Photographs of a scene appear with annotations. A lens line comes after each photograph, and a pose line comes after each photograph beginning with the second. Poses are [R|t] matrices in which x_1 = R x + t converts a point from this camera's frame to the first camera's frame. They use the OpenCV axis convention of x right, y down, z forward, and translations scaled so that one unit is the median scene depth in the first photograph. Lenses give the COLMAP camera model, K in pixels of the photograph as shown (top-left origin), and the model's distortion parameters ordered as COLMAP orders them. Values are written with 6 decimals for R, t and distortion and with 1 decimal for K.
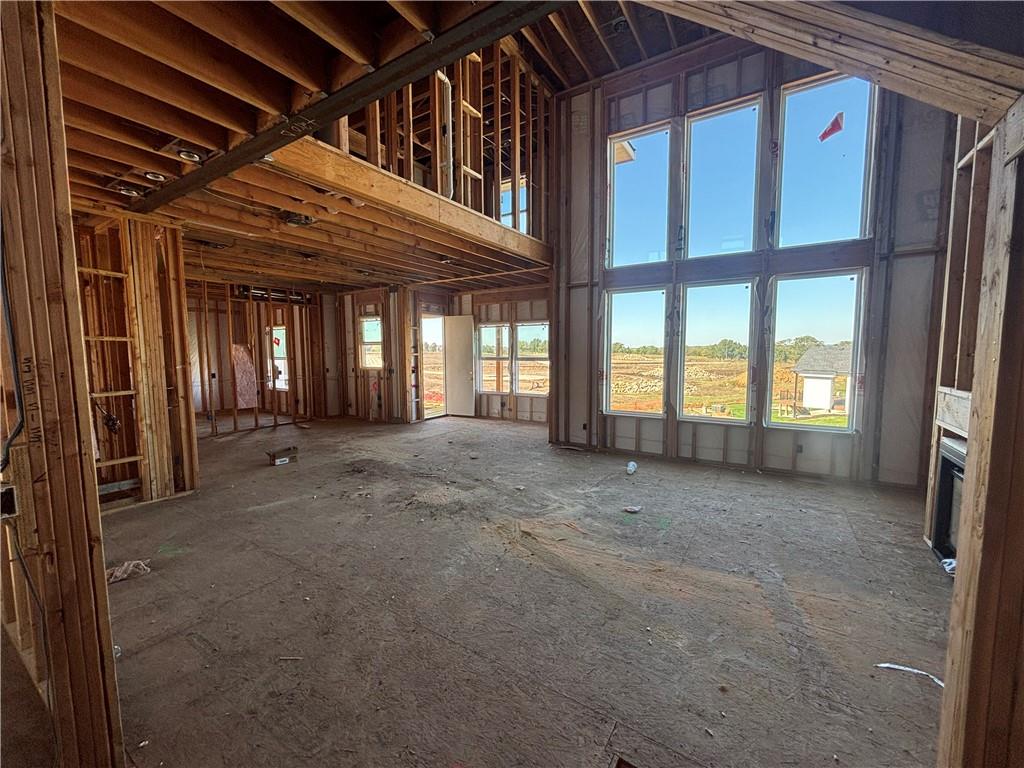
lens RADIAL K [[412.3, 0, 512.0], [0, 412.3, 384.0], [0, 0, 1]] dist [0.000750, -0.000329]
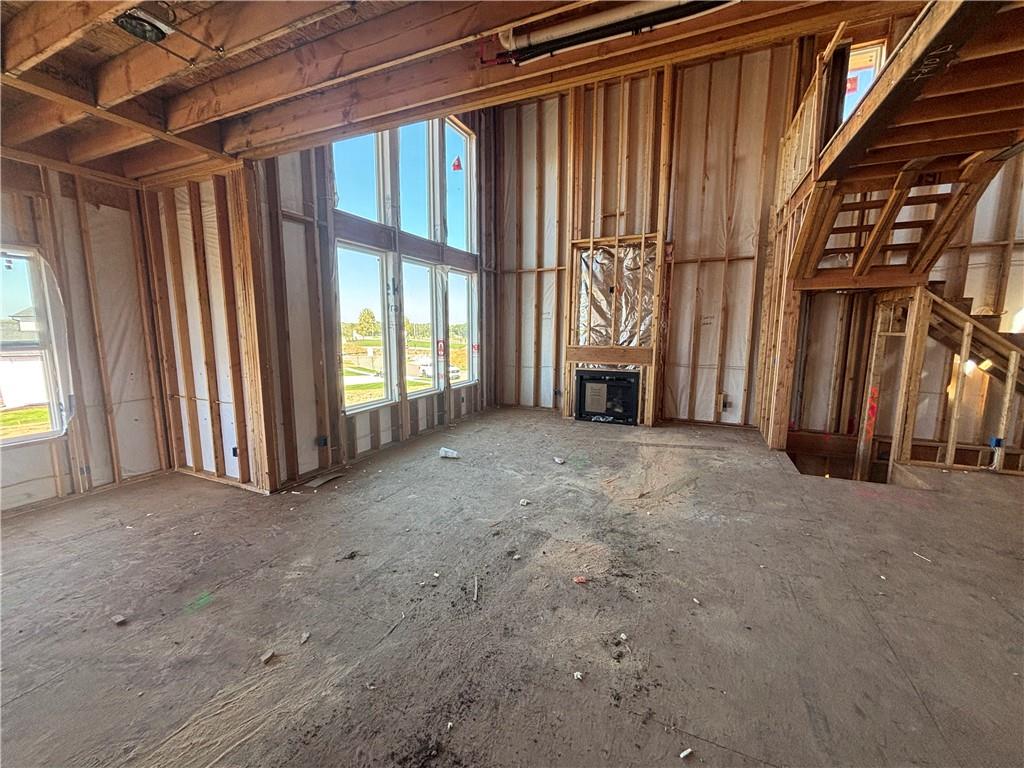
lens RADIAL K [[412.3, 0, 512.0], [0, 412.3, 384.0], [0, 0, 1]] dist [0.000750, -0.000329]
pose [[-0.145886, -0.132821, 0.980345, -0.731328], [0.078780, 0.986240, 0.145343, -0.087757], [-0.986160, 0.098435, -0.133415, 1.129147]]
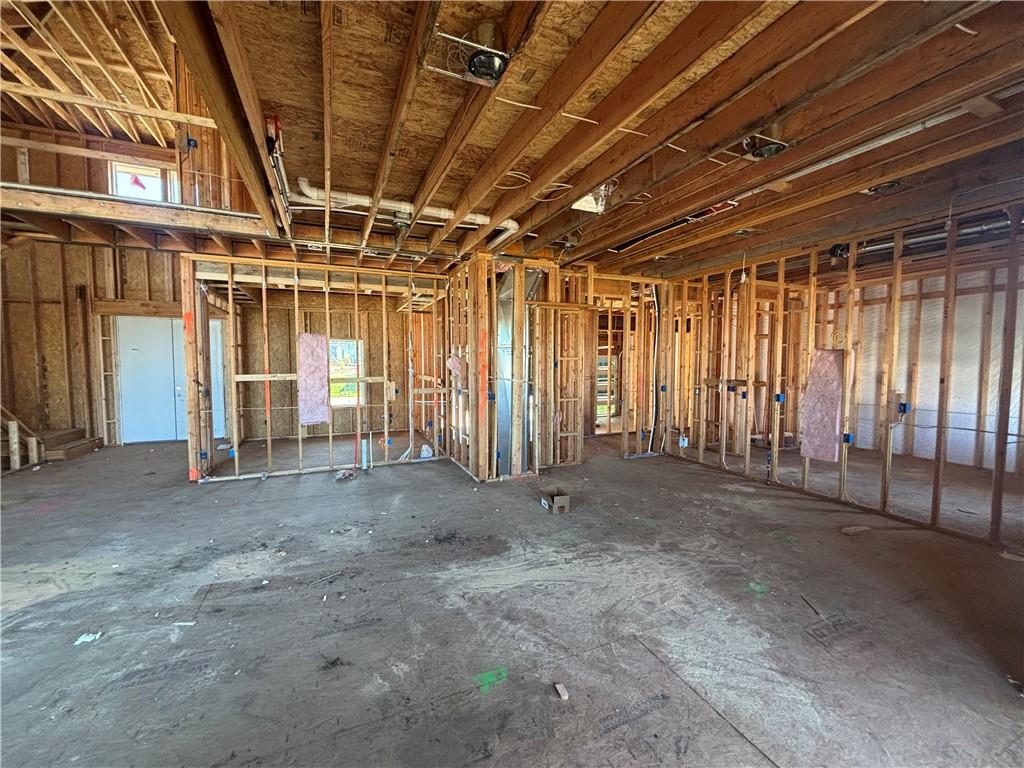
lens RADIAL K [[412.3, 0, 512.0], [0, 412.3, 384.0], [0, 0, 1]] dist [0.000750, -0.000329]
pose [[-0.558080, 0.047162, -0.828446, 0.135425], [-0.067158, 0.992541, 0.101744, -0.139795], [0.827065, 0.112418, -0.550750, 1.699224]]
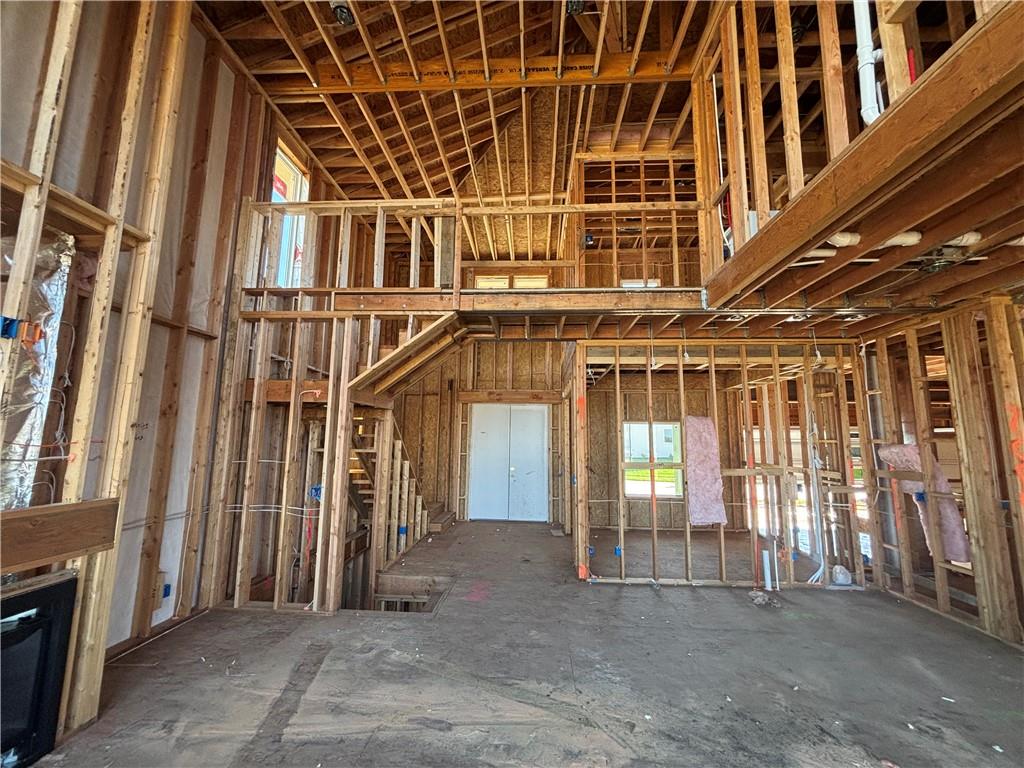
lens RADIAL K [[412.3, 0, 512.0], [0, 412.3, 384.0], [0, 0, 1]] dist [0.000750, -0.000329]
pose [[-0.874067, -0.073520, -0.480211, 0.396600], [-0.049133, 0.996792, -0.063178, -0.115217], [0.483315, -0.031627, -0.874875, 1.203685]]
